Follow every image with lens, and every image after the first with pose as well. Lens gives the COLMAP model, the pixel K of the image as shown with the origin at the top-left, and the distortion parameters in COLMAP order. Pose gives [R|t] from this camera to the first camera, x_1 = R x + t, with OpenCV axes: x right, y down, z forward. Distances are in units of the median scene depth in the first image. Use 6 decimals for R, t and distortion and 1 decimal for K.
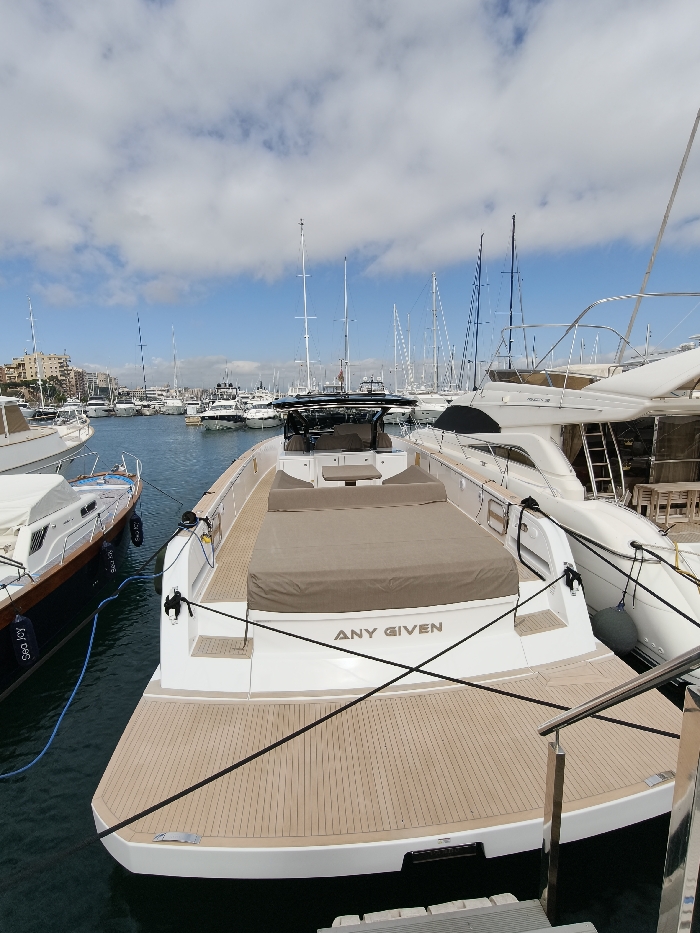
lens RADIAL K [[412.9, 0, 347.7], [0, 412.9, 470.1], [0, 0, 1]] dist [-0.002603, -0.000399]
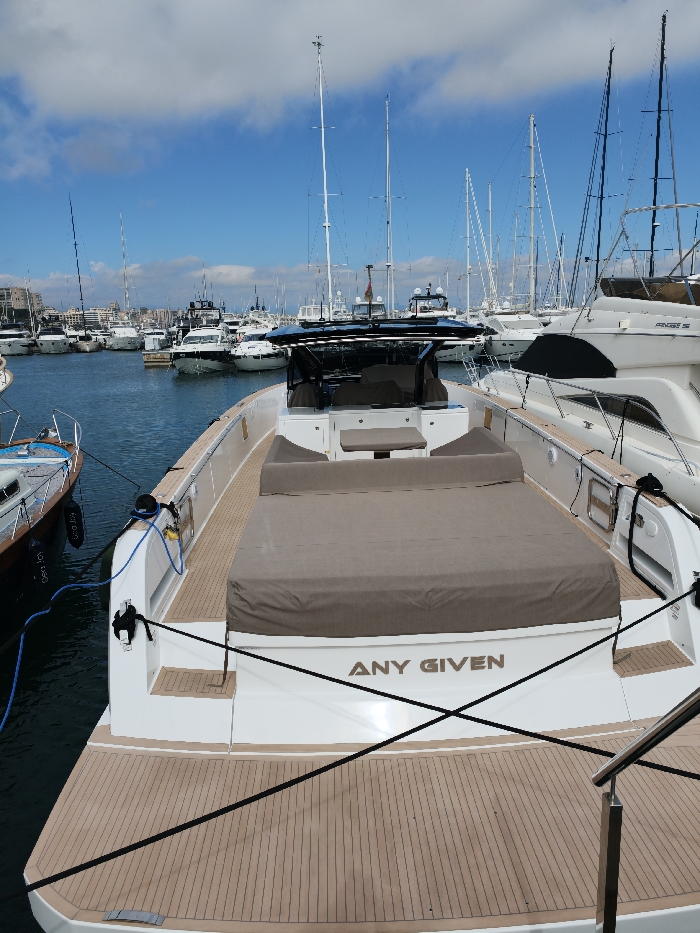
lens RADIAL K [[639.2, 0, 350.0], [0, 639.2, 466.5], [0, 0, 1]] dist [0.037802, -0.056557]
pose [[0.997859, 0.000848, -0.065403, 0.032314], [0.002358, 0.998800, 0.048926, 0.000052], [0.065366, -0.048975, 0.996659, -0.060771]]
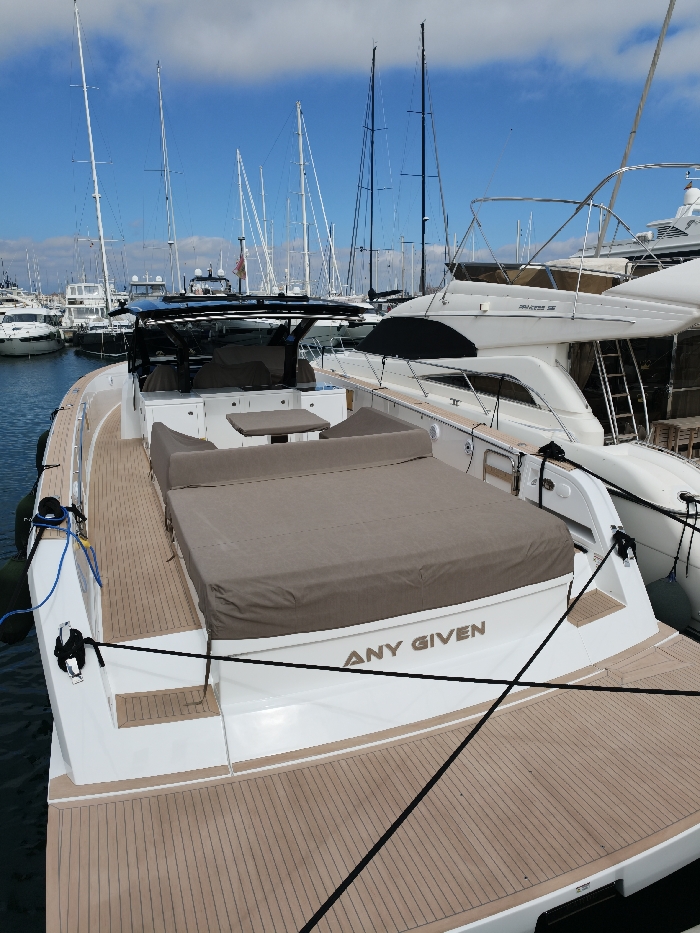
lens RADIAL K [[639.2, 0, 350.0], [0, 639.2, 466.5], [0, 0, 1]] dist [0.037802, -0.056557]
pose [[0.960185, -0.061590, 0.272493, -0.226443], [0.041397, 0.995995, 0.079248, 0.002494], [-0.276282, -0.064813, 0.958889, 0.011571]]
